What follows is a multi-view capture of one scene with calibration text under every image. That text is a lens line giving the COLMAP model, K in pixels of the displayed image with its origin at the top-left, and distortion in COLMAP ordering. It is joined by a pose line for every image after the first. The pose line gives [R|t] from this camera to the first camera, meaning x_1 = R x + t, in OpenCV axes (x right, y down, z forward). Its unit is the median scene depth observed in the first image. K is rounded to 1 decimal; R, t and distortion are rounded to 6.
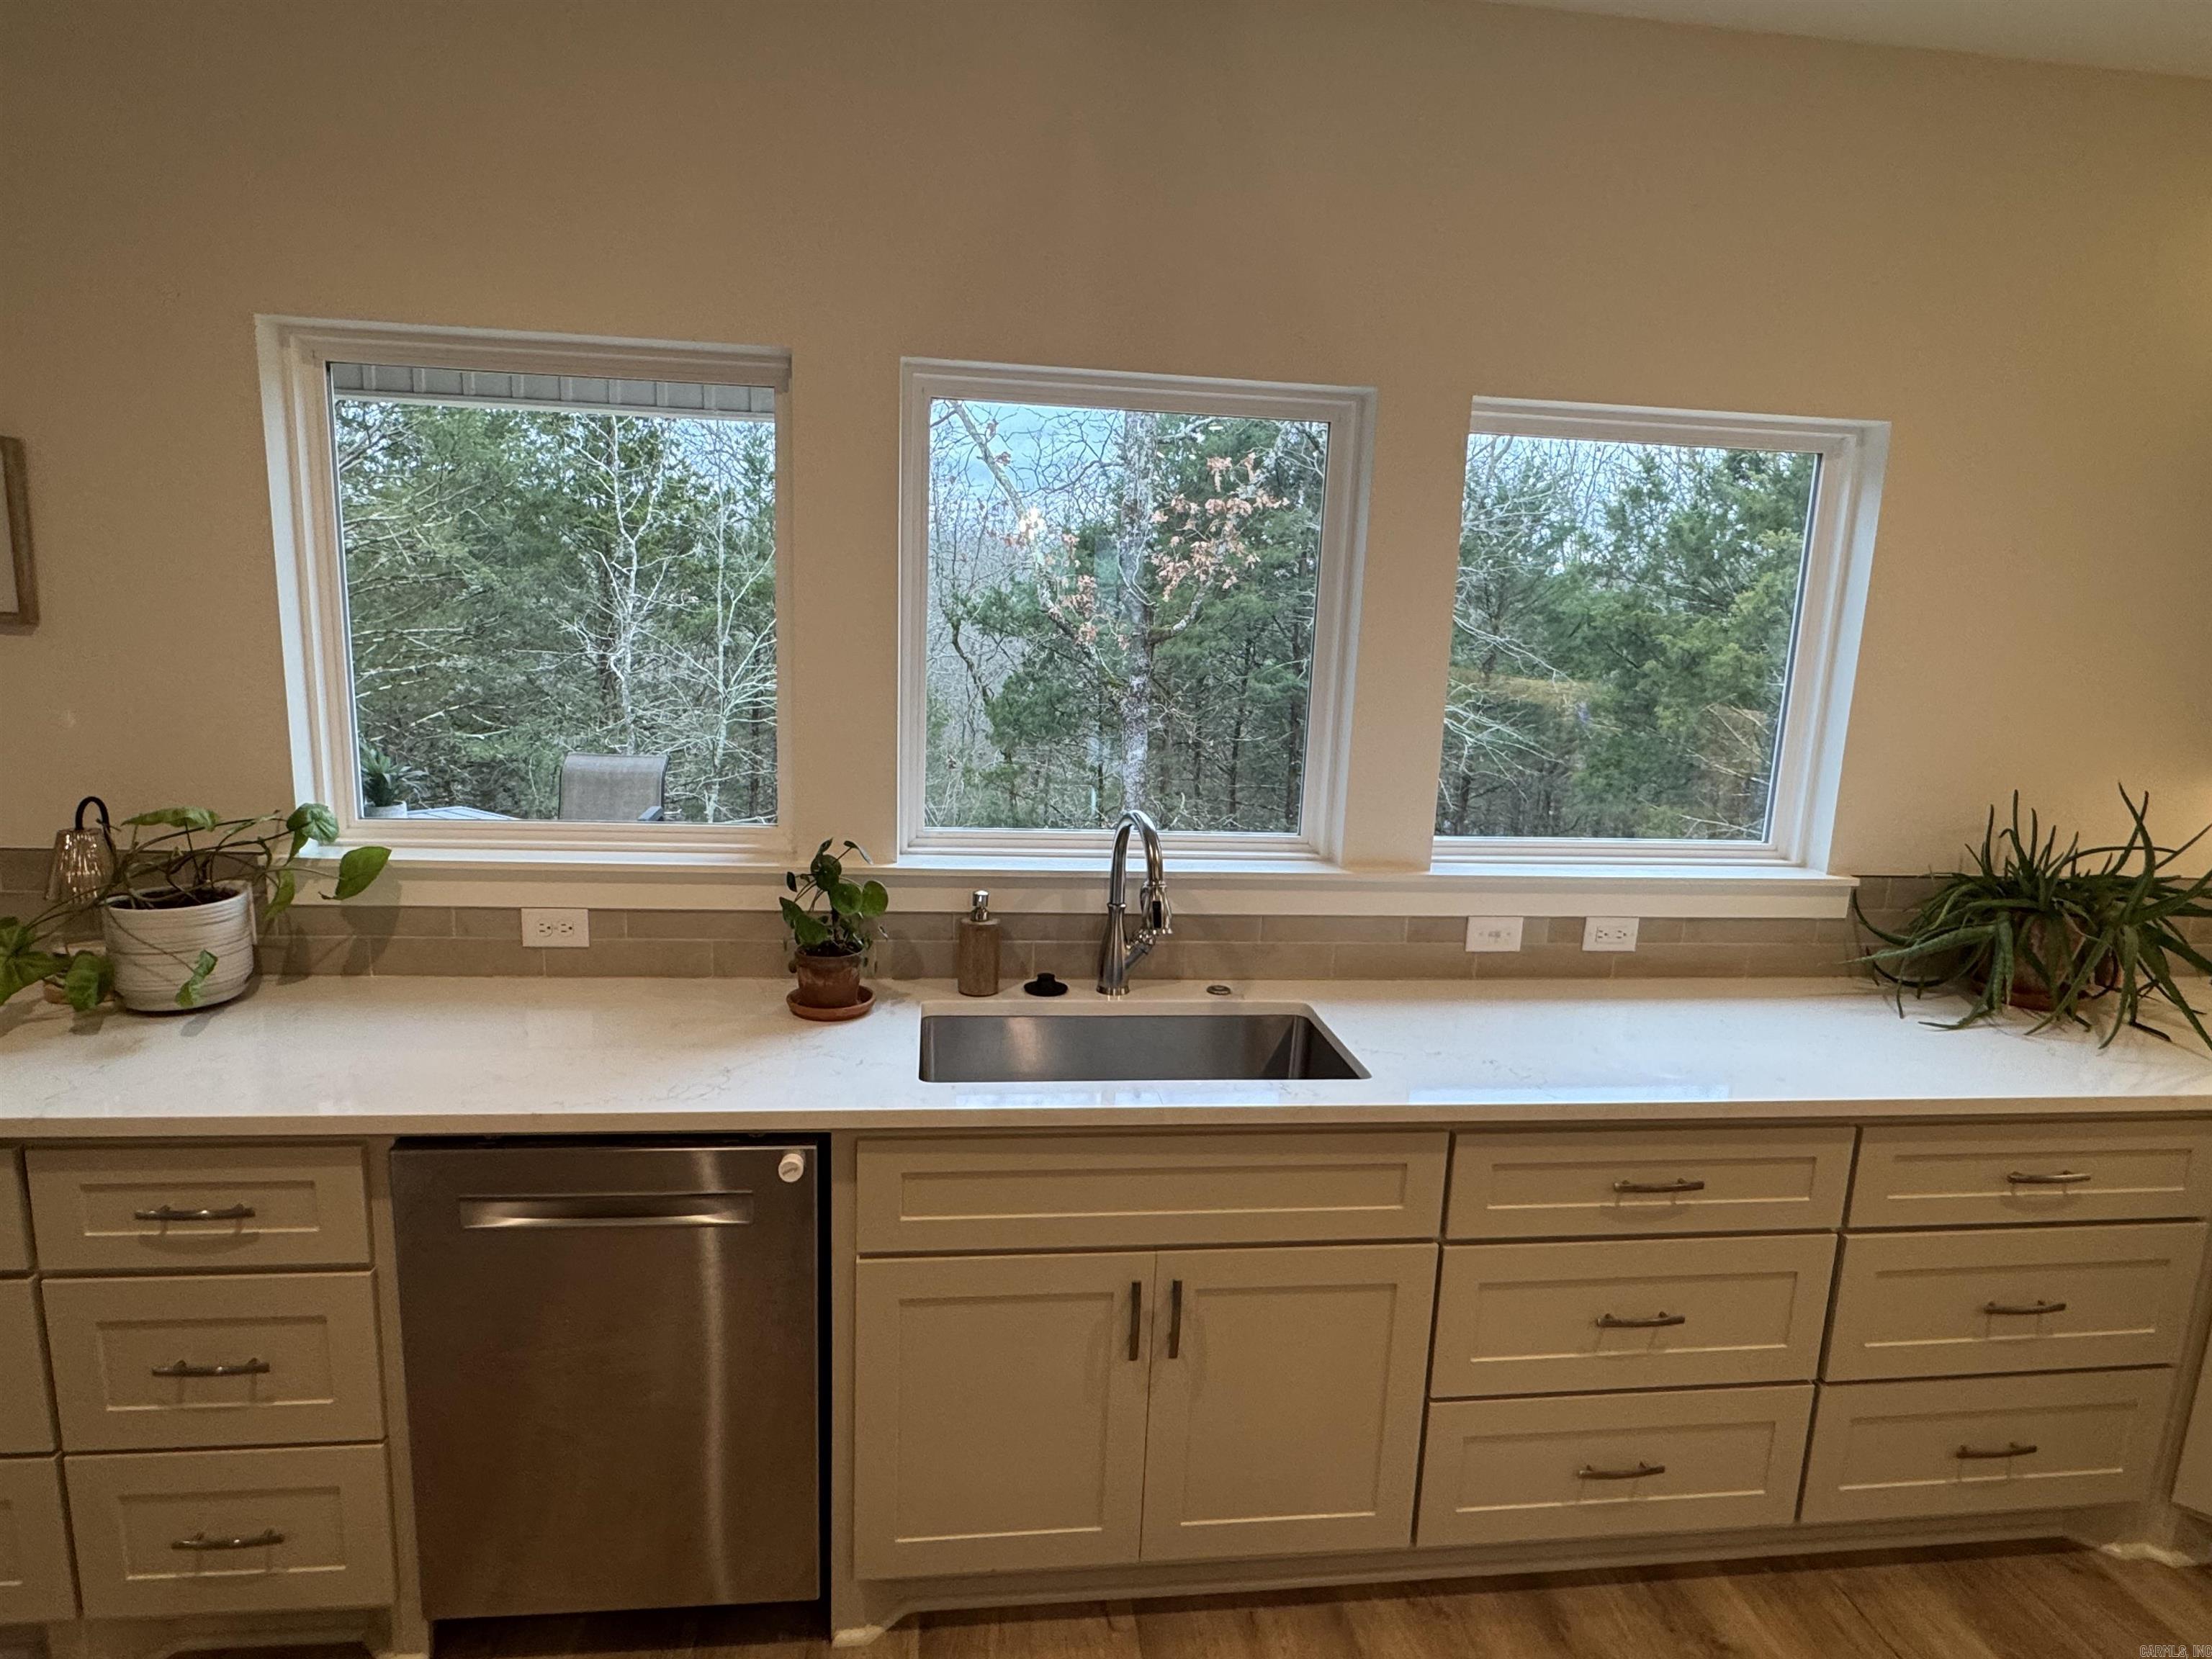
lens RADIAL K [[1252.5, 0, 1102.0], [0, 1252.5, 828.3], [0, 0, 1]] dist [0.000826, -0.003941]
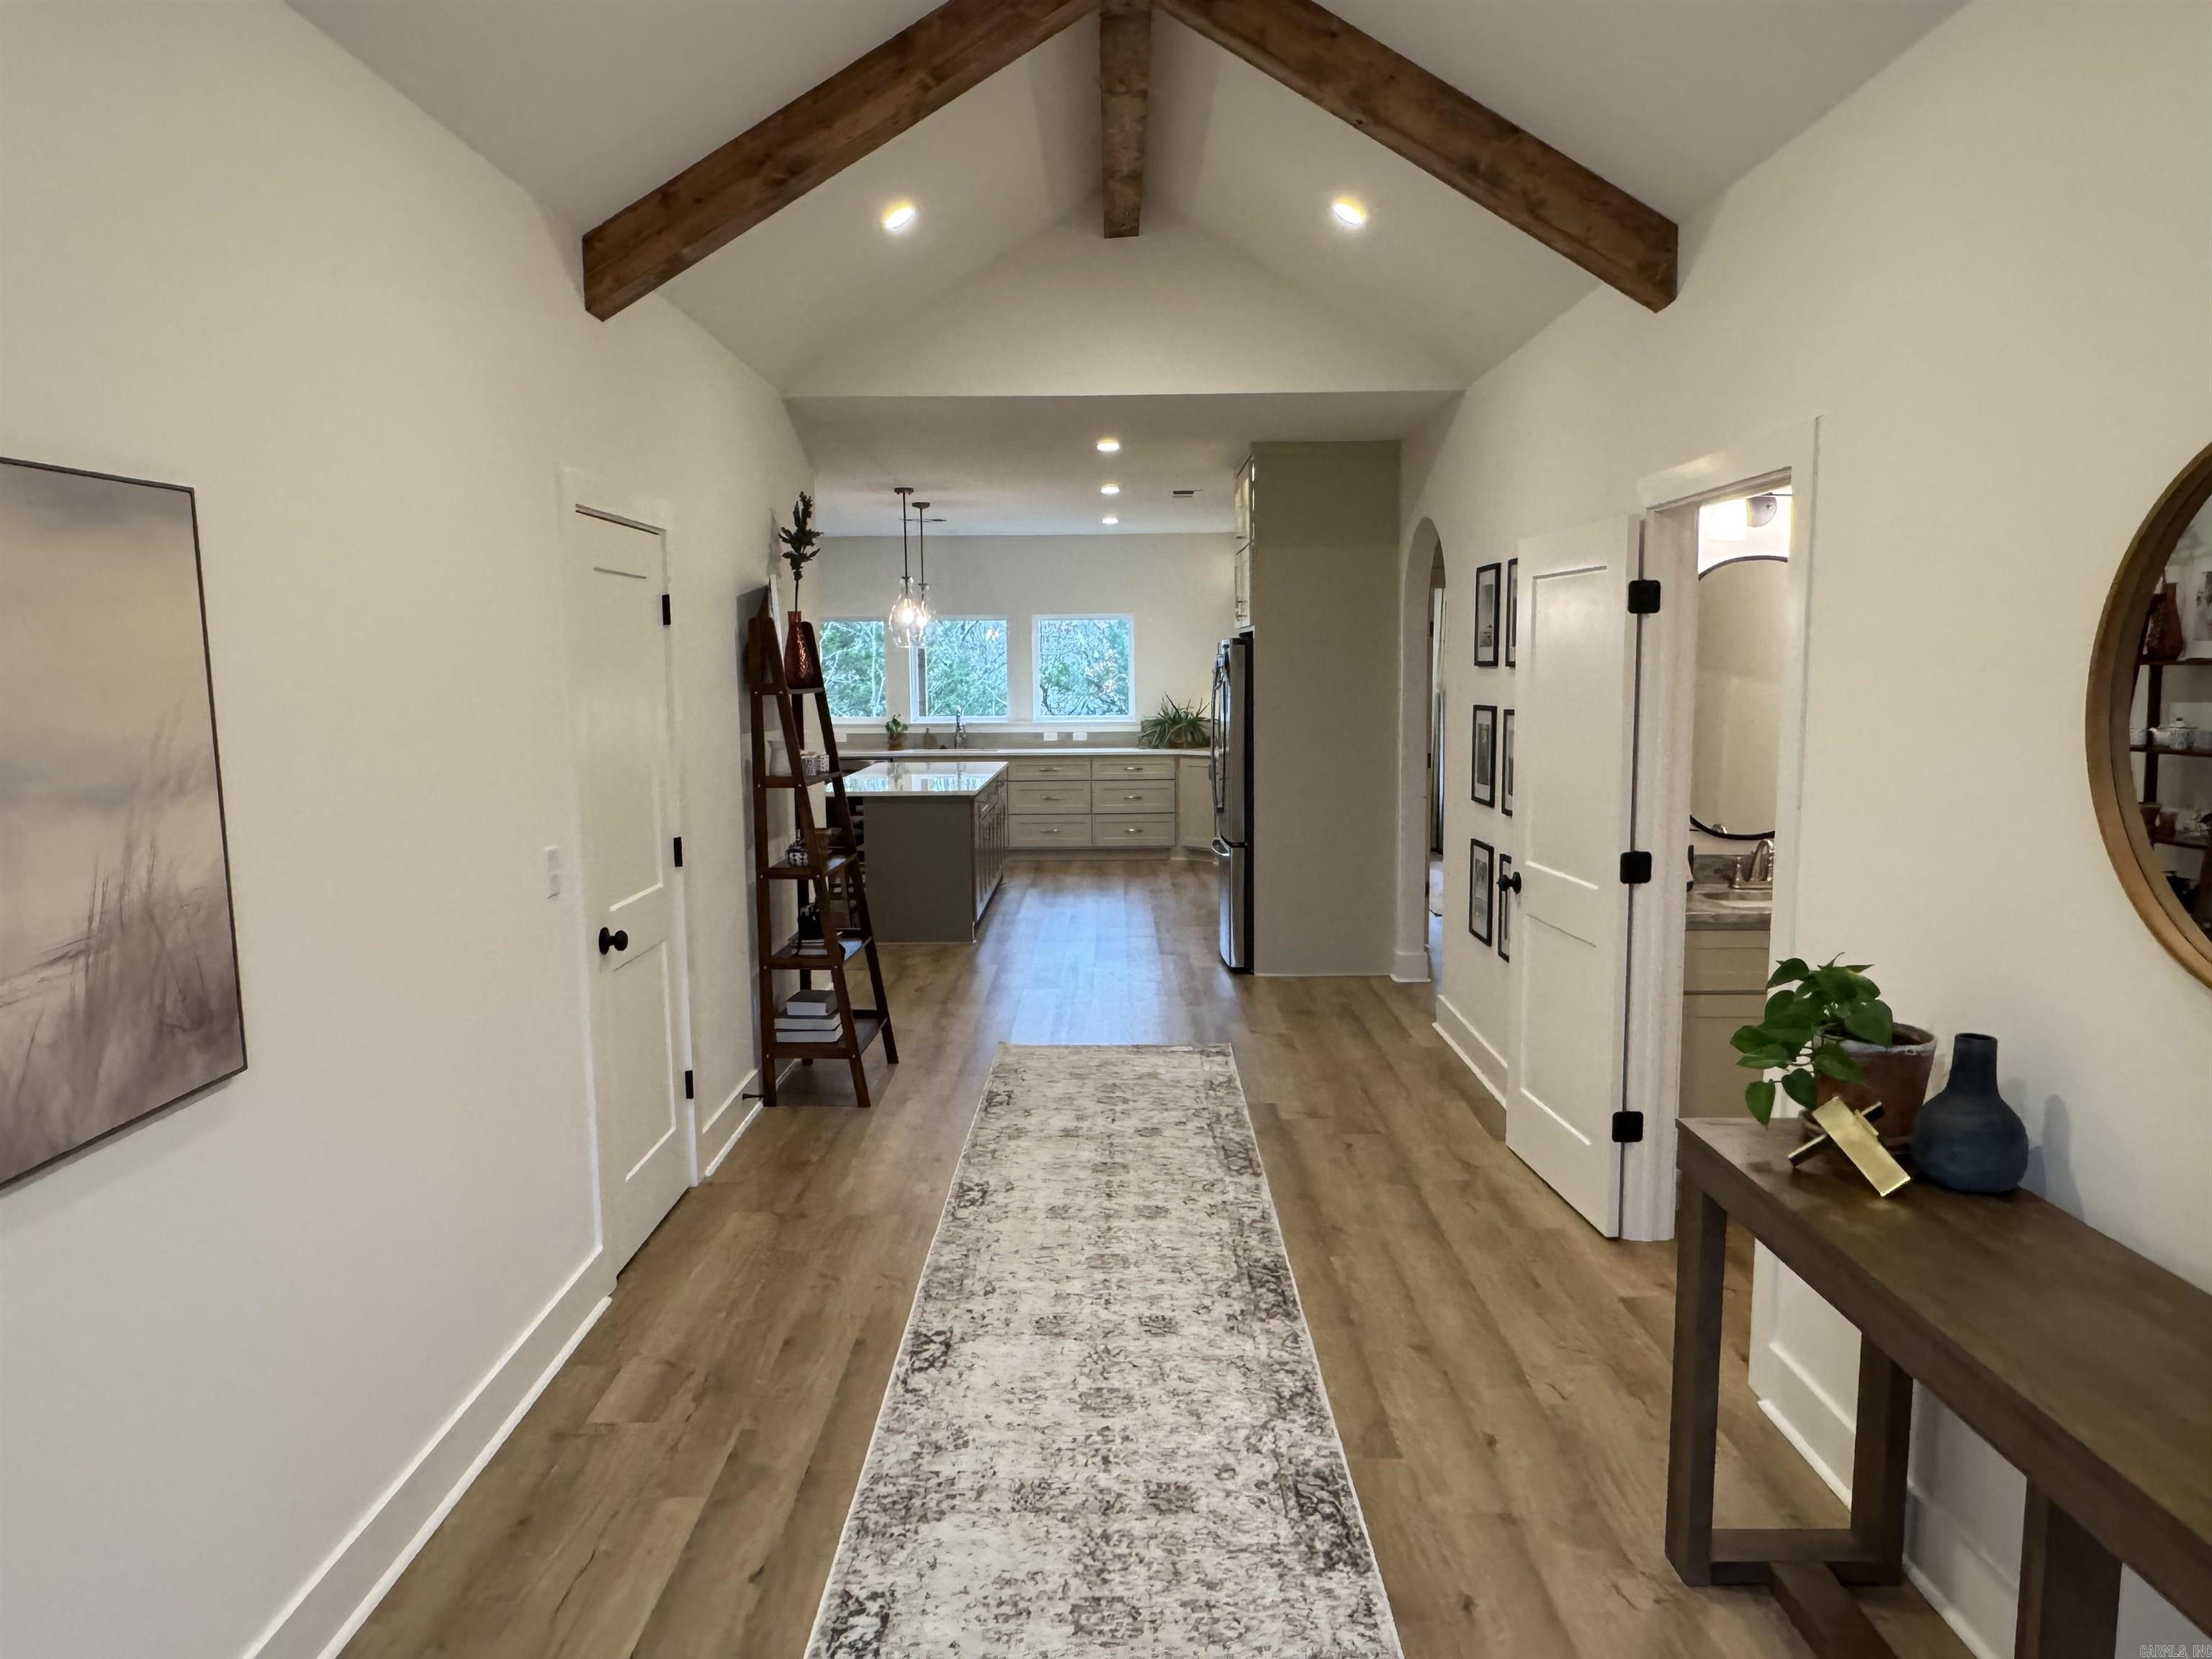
lens RADIAL K [[1456.8, 0, 1111.1], [0, 1456.8, 832.3], [0, 0, 1]] dist [0.001447, -0.001197]
pose [[0.990298, -0.034001, -0.134735, 1.290370], [0.024523, 0.997147, -0.071392, 0.843165], [0.136778, 0.067395, 0.988306, -4.221209]]
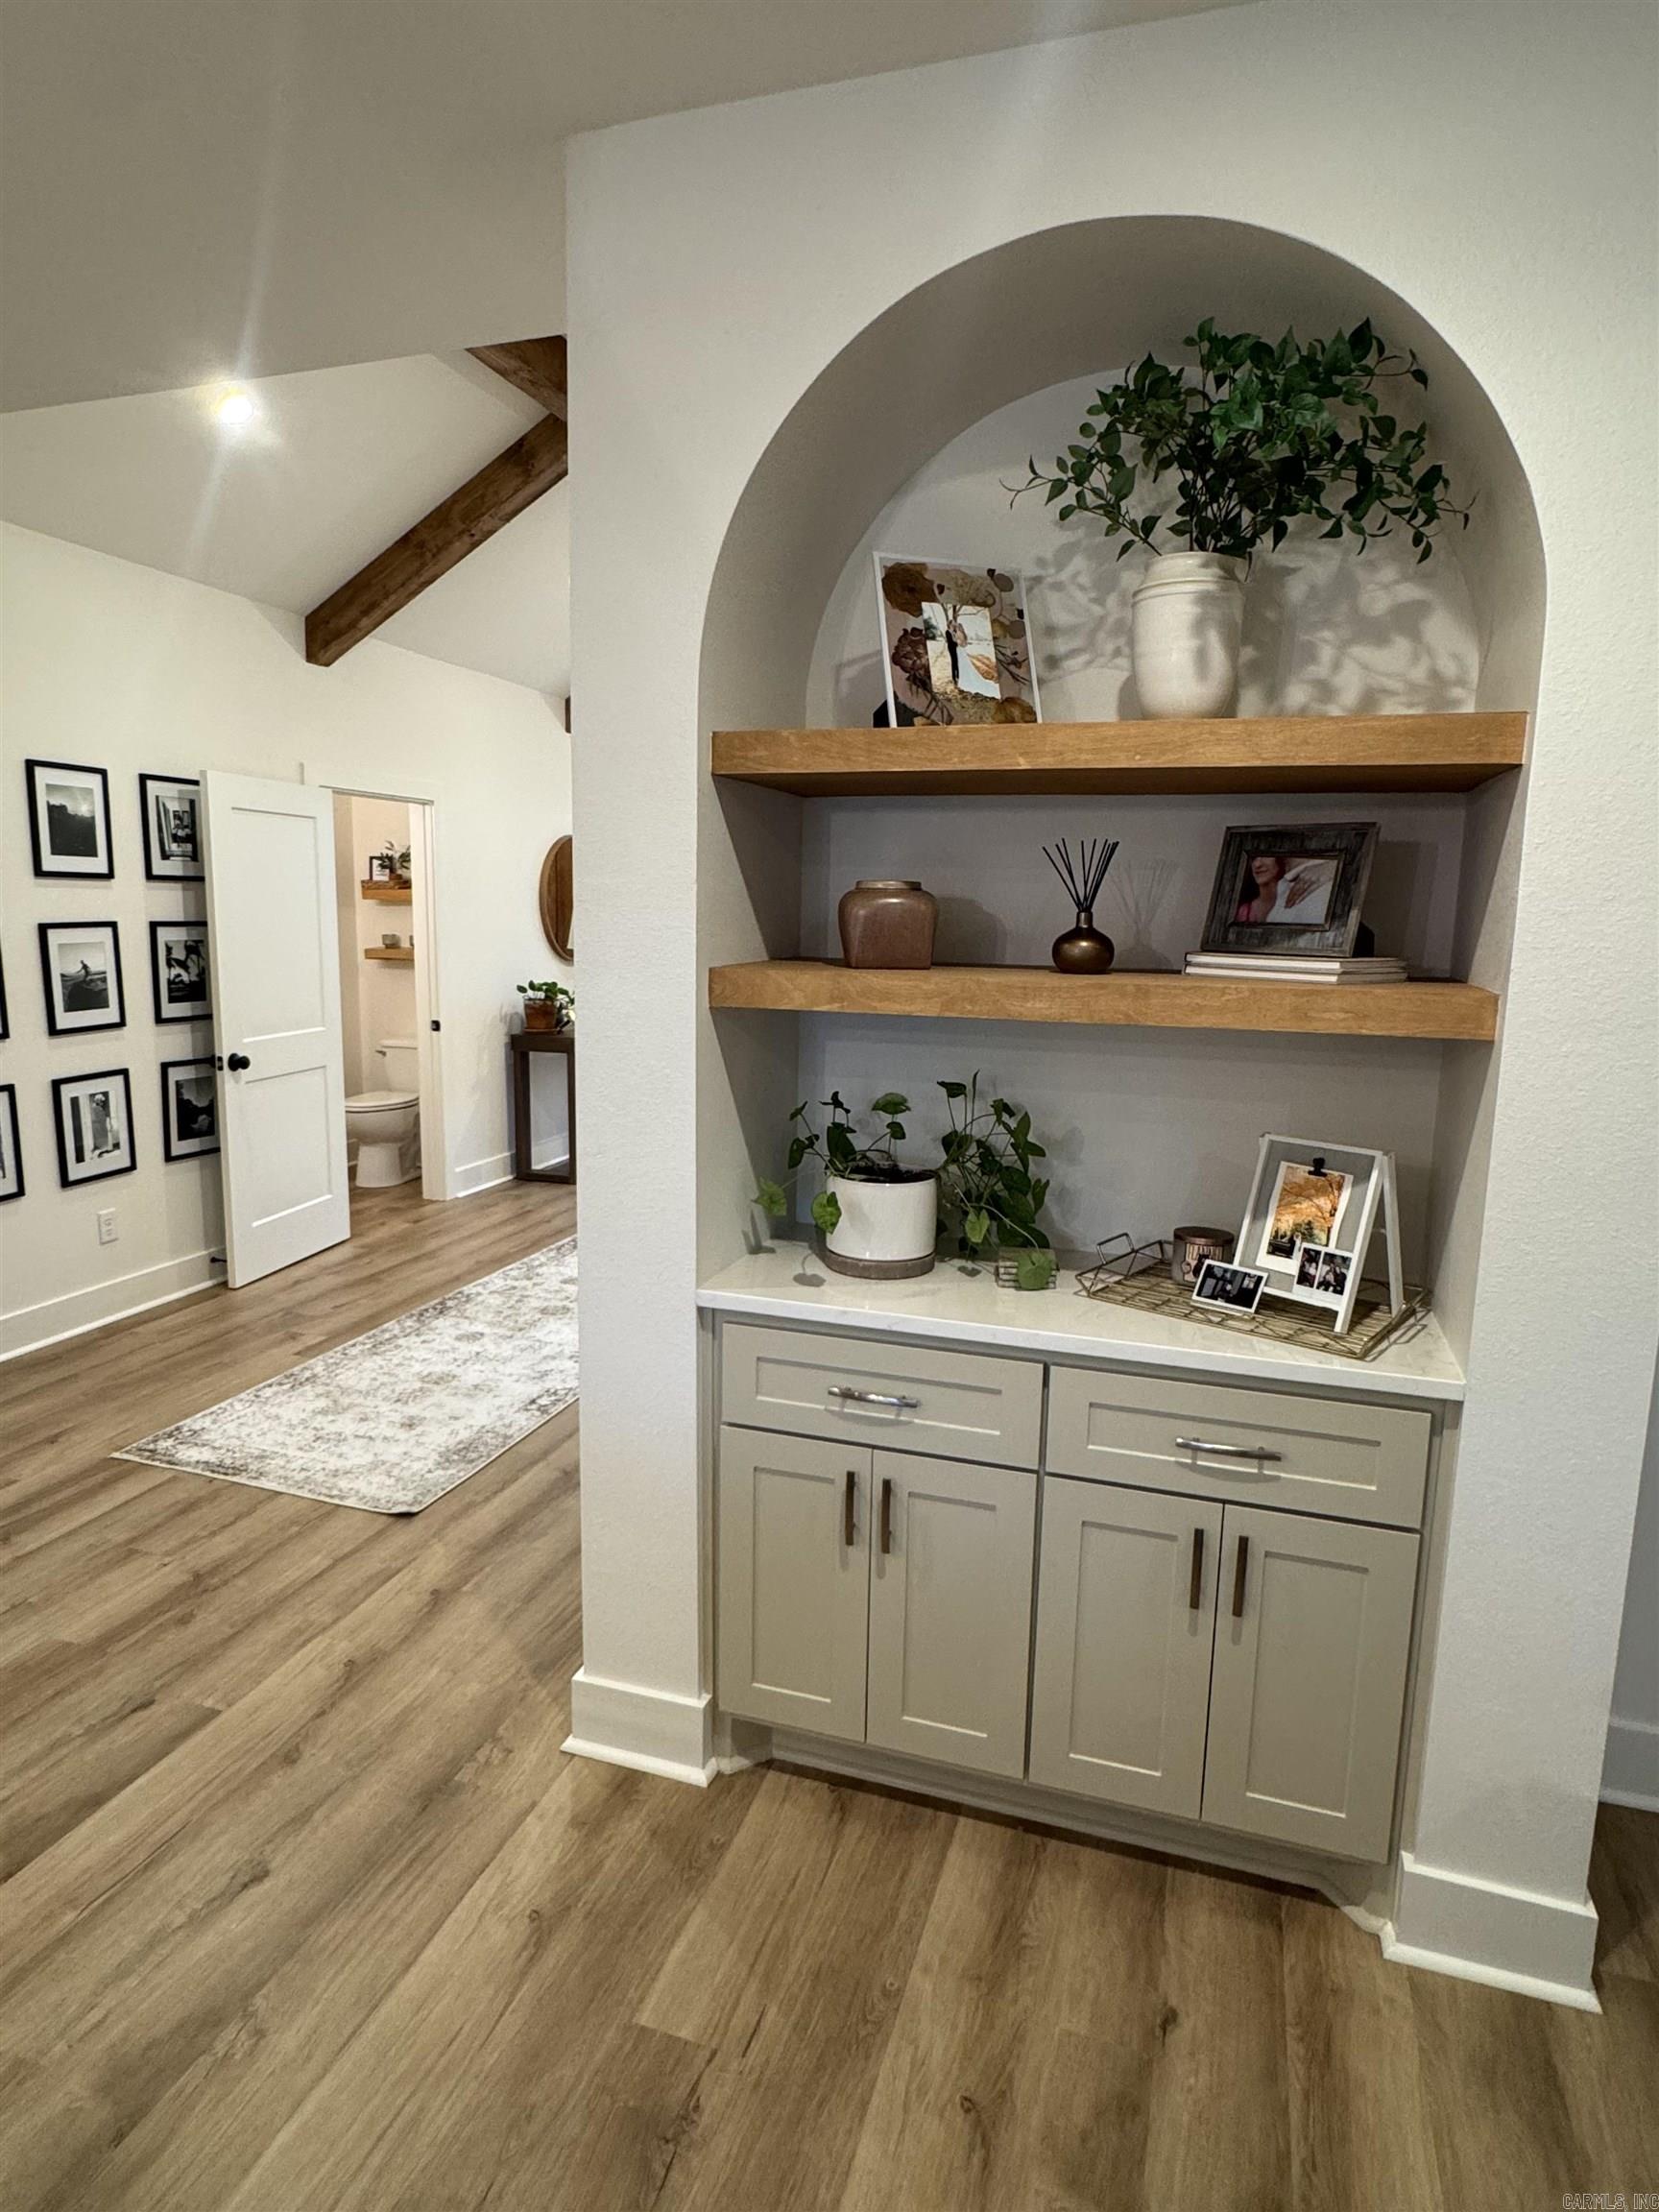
lens RADIAL K [[1252.5, 0, 824.2], [0, 1252.5, 1094.8], [0, 0, 1]] dist [0.000826, -0.003941]
pose [[-0.901794, -0.120000, 0.415171, -0.221939], [0.025477, 0.944244, 0.328260, 0.161541], [-0.431414, 0.306600, -0.848457, -0.707592]]
